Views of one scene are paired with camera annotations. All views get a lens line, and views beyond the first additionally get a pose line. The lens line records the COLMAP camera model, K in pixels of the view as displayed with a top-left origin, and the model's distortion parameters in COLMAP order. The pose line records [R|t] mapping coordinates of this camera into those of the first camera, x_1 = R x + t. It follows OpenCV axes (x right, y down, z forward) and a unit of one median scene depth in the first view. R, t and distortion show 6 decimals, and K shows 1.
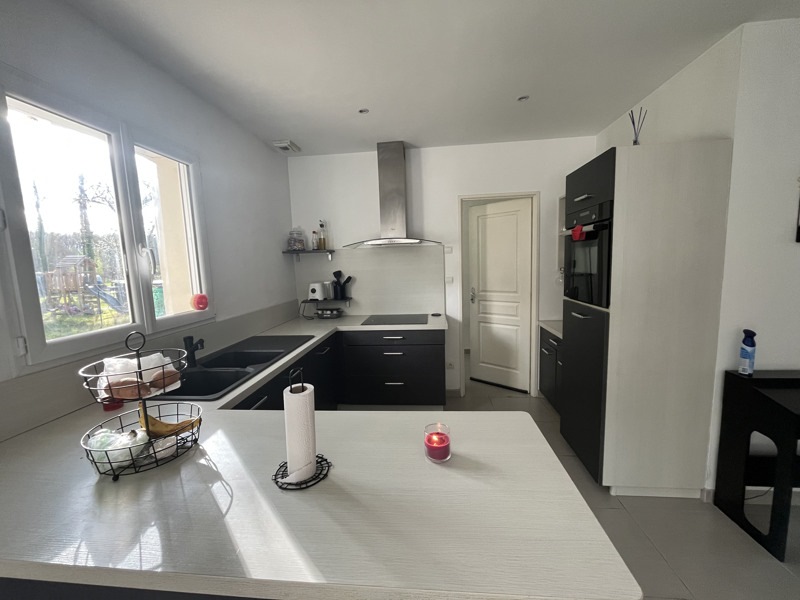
lens RADIAL K [[323.7, 0, 400.0], [0, 323.7, 300.0], [0, 0, 1]] dist [0.000308, 0.000024]
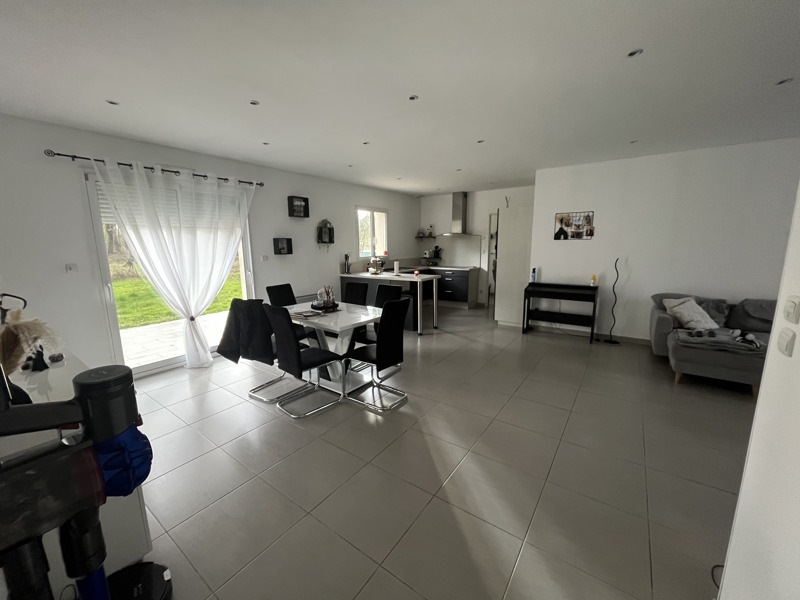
lens RADIAL K [[320.3, 0, 400.0], [0, 320.3, 300.0], [0, 0, 1]] dist [-0.000078, -0.000004]
pose [[0.868490, 0.112517, -0.482769, 0.765256], [-0.078406, 0.992820, 0.090340, 0.114580], [0.489467, -0.040608, 0.871076, -1.204040]]
